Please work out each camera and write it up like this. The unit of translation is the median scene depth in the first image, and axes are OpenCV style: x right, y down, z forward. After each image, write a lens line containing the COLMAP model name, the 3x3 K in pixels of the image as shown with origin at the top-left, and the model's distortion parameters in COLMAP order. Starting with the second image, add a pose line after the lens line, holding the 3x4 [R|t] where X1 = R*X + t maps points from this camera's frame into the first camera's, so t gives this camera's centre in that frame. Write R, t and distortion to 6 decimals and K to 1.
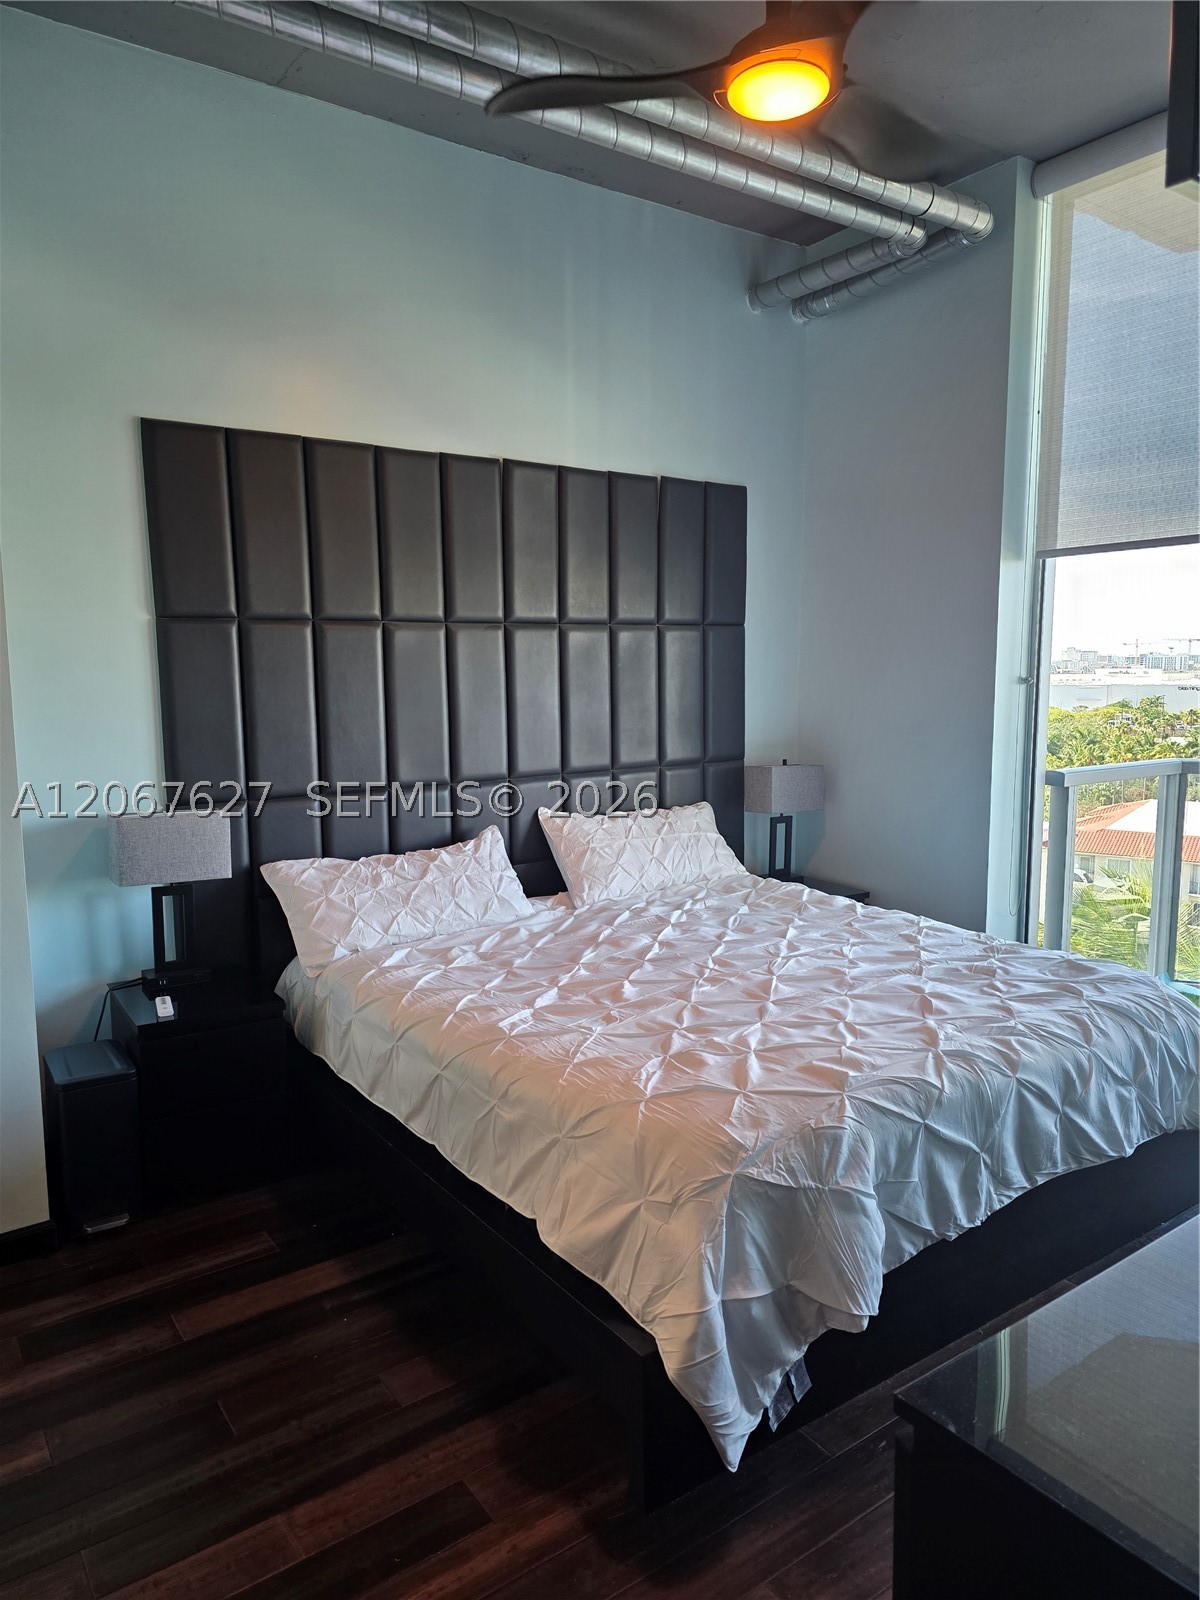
lens RADIAL K [[1076.0, 0, 603.9], [0, 1076.0, 829.2], [0, 0, 1]] dist [0.070380, -0.063816]
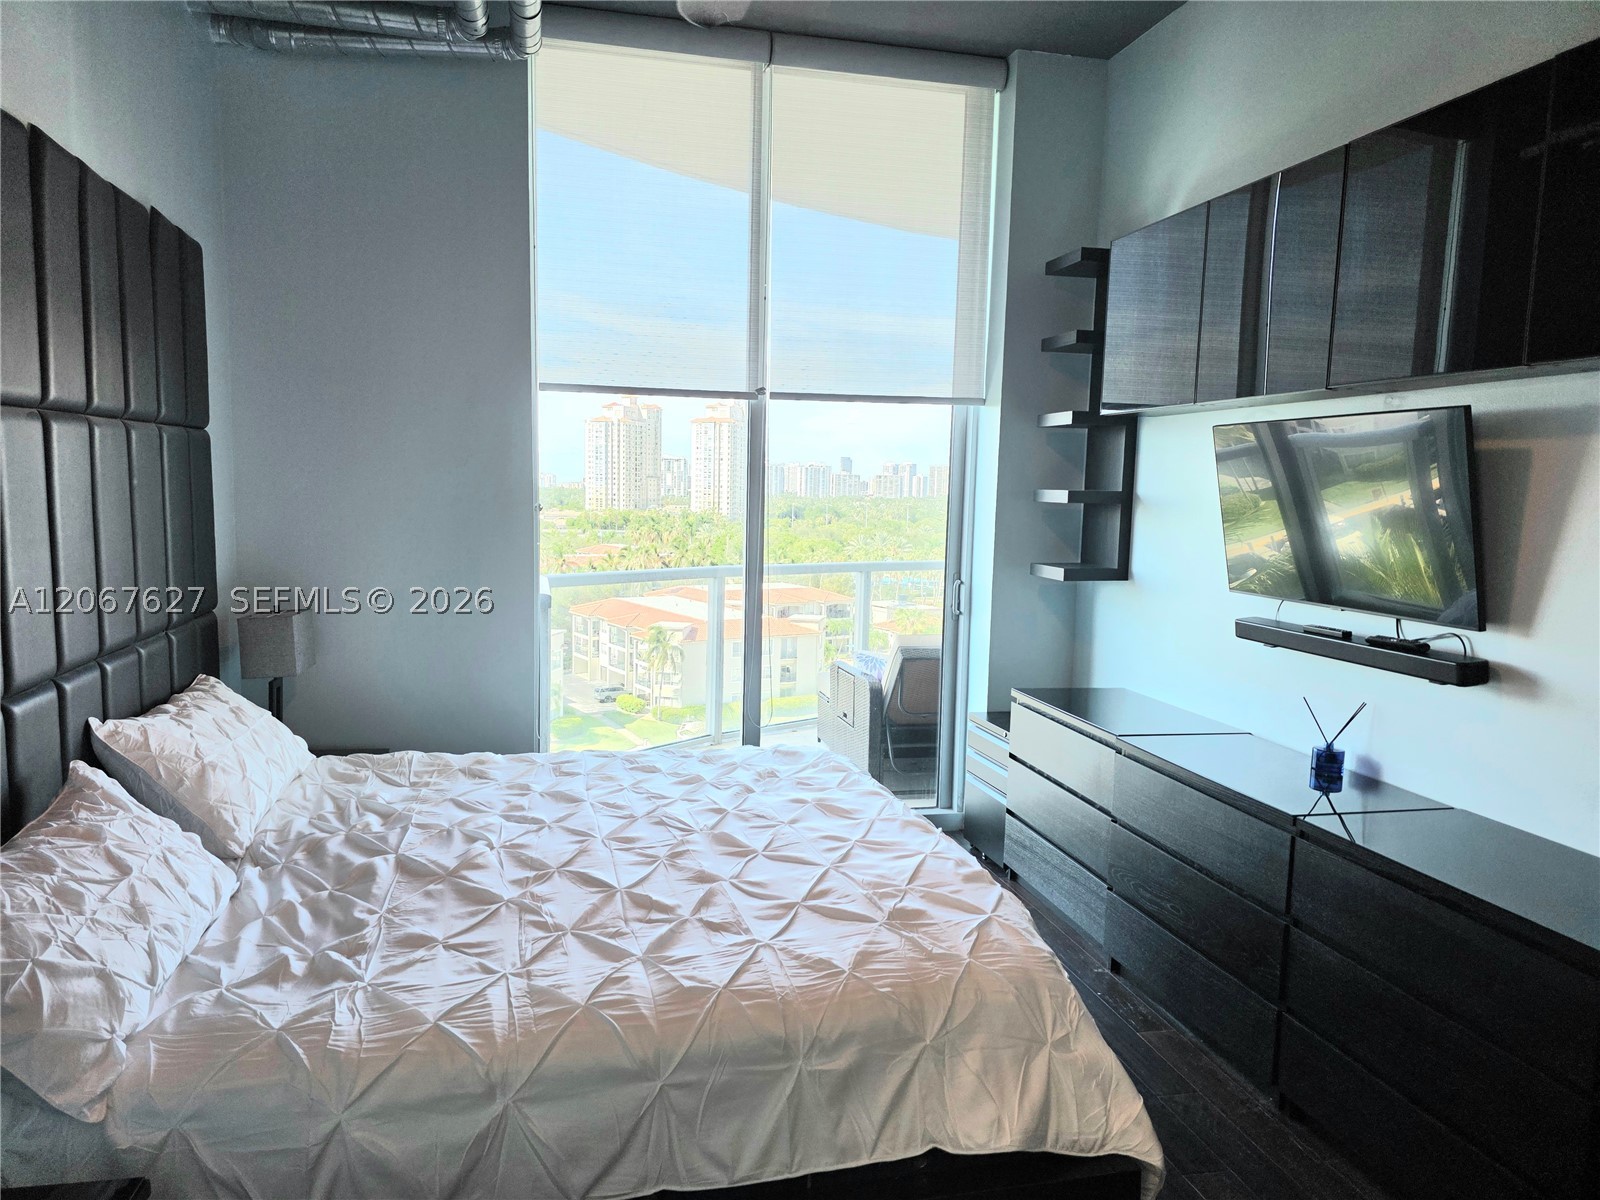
lens RADIAL K [[1076.0, 0, 807.7], [0, 1076.0, 614.7], [0, 0, 1]] dist [0.070380, -0.063816]
pose [[0.370090, -0.094839, 0.924142, -0.593620], [0.113744, 0.991917, 0.056243, -0.083083], [-0.922006, 0.084301, 0.377886, 0.503939]]
